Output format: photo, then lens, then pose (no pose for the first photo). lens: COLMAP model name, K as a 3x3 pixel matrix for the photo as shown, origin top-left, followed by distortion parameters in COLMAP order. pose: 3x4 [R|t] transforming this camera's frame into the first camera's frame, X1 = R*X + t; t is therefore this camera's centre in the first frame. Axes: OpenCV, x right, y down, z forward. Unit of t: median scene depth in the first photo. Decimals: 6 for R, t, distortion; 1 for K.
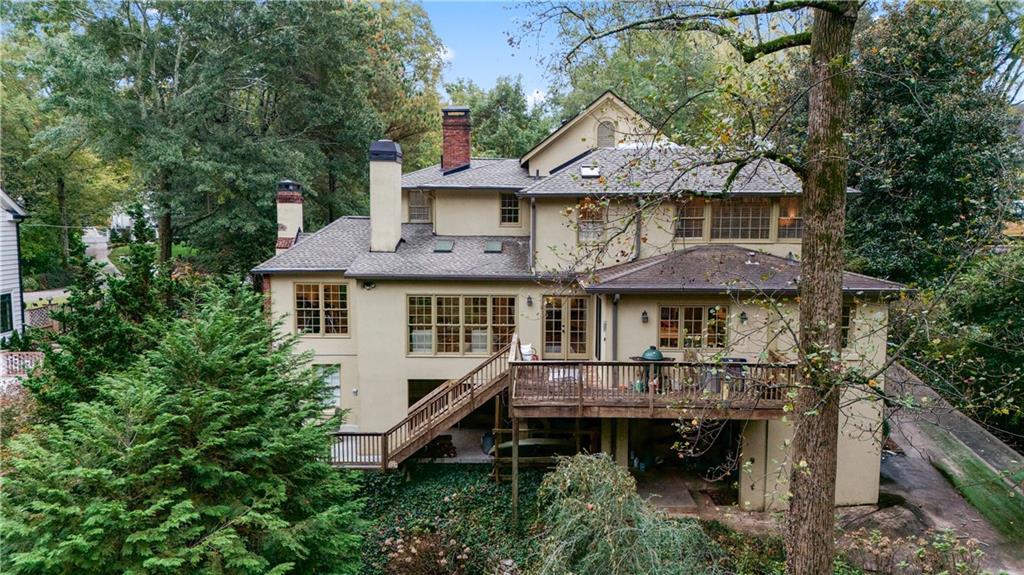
lens RADIAL K [[806.6, 0, 506.9], [0, 806.6, 290.5], [0, 0, 1]] dist [0.031450, -0.013597]
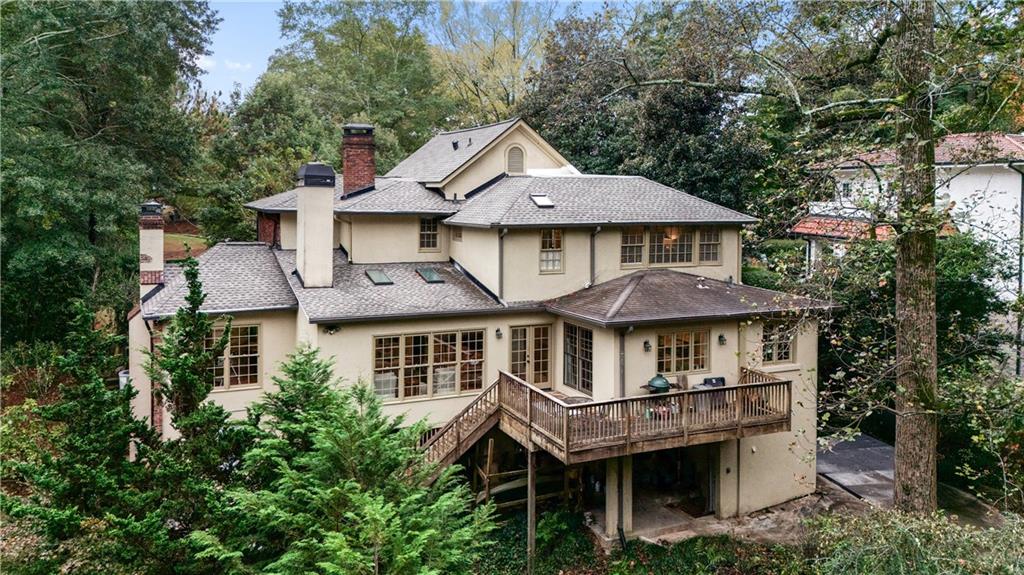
lens RADIAL K [[806.6, 0, 521.9], [0, 806.6, 216.9], [0, 0, 1]] dist [0.031450, -0.013597]
pose [[0.894362, -0.007641, 0.447279, -0.378358], [0.041872, 0.996894, -0.066696, -0.060832], [-0.445380, 0.078379, 0.891904, 0.108535]]
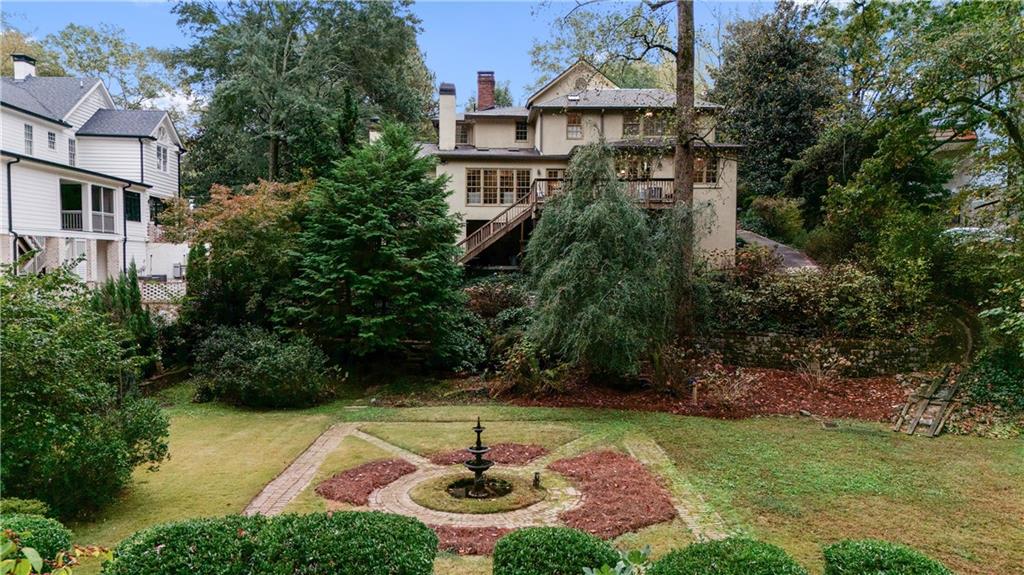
lens RADIAL K [[806.6, 0, 518.2], [0, 806.6, 292.5], [0, 0, 1]] dist [0.031450, -0.013597]
pose [[0.997798, -0.006958, 0.065967, -0.128089], [0.011342, 0.997734, -0.066324, 0.375323], [-0.065356, 0.066927, 0.995615, -0.662998]]
